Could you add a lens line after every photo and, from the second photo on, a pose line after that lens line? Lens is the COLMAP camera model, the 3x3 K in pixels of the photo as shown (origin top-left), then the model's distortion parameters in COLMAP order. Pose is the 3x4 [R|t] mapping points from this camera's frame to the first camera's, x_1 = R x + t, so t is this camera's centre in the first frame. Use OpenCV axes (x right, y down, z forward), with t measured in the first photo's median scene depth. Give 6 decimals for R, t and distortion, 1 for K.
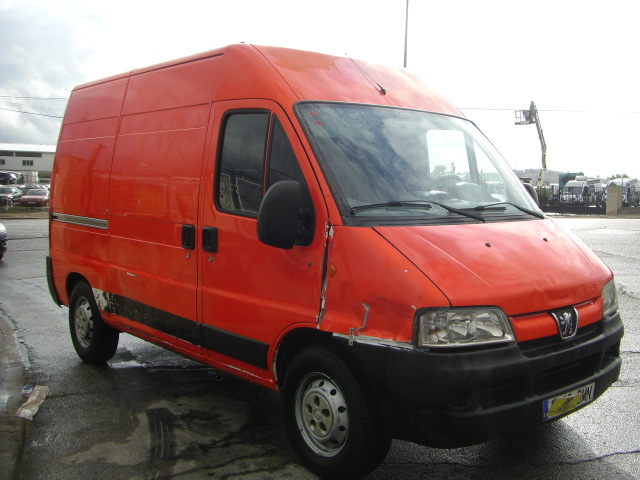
lens RADIAL K [[721.8, 0, 359.1], [0, 721.8, 203.7], [0, 0, 1]] dist [-0.184993, 0.145702]
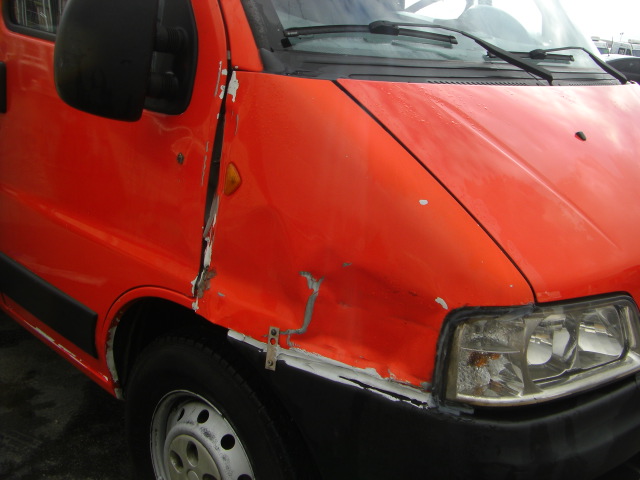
lens RADIAL K [[721.8, 0, 359.1], [0, 721.8, 203.7], [0, 0, 1]] dist [-0.184993, 0.145702]
pose [[0.991292, 0.040963, 0.125150, -0.015311], [-0.066906, 0.975250, 0.210738, 0.014145], [-0.113420, -0.217276, 0.969498, 0.576870]]
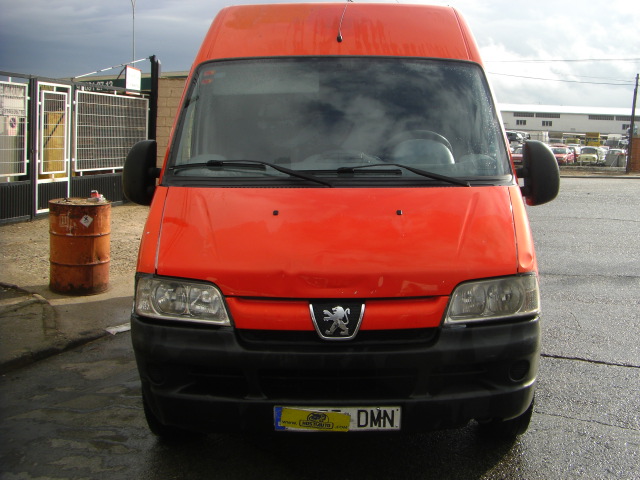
lens RADIAL K [[721.8, 0, 359.1], [0, 721.8, 203.7], [0, 0, 1]] dist [-0.184993, 0.145702]
pose [[0.746998, 0.050349, -0.662917, 0.842821], [-0.012822, 0.998034, 0.061353, -0.007547], [0.664702, -0.037331, 0.746175, 0.441429]]
